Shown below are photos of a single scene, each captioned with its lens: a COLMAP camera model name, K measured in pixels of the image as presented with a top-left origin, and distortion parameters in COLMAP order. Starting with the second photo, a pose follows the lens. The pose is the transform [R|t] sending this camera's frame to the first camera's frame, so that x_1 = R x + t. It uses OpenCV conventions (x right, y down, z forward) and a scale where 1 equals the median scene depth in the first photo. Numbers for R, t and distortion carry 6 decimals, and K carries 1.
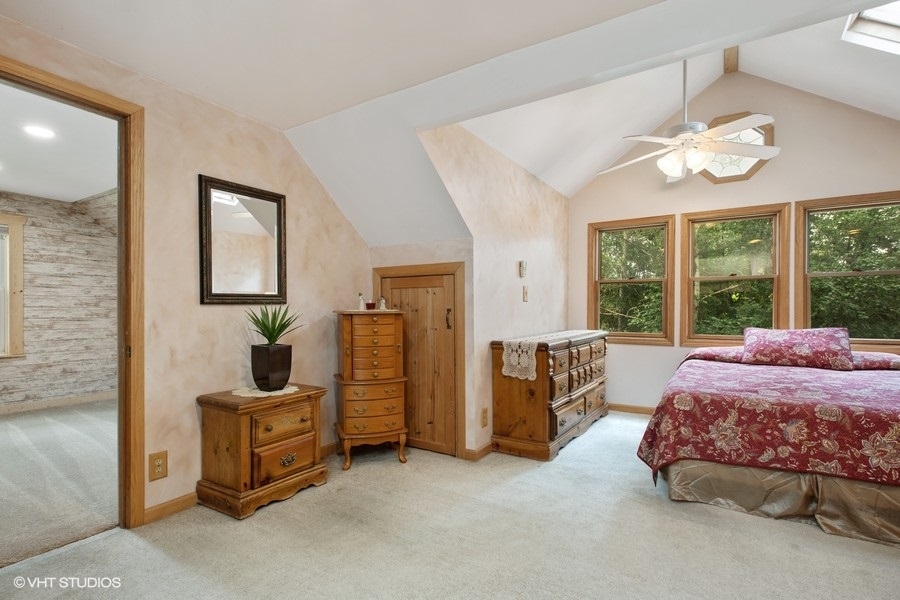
lens RADIAL K [[441.1, 0, 447.1], [0, 441.1, 313.3], [0, 0, 1]] dist [-0.003471, -0.000332]
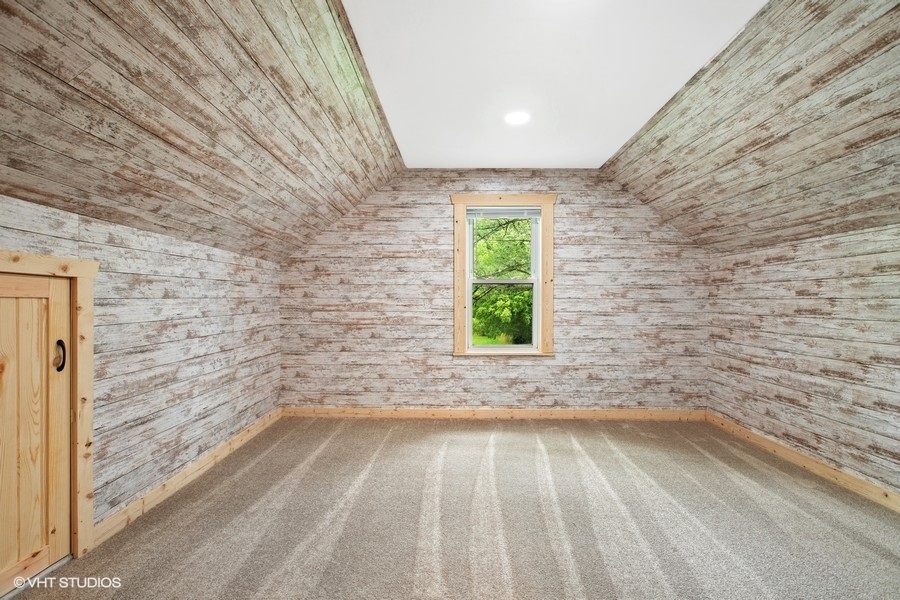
lens RADIAL K [[441.1, 0, 449.6], [0, 441.1, 301.7], [0, 0, 1]] dist [-0.003471, -0.000332]
pose [[0.530916, -0.000102, -0.847425, -0.319953], [-0.008132, 0.999953, -0.005215, -0.001841], [0.847386, 0.009660, 0.530890, 0.347926]]
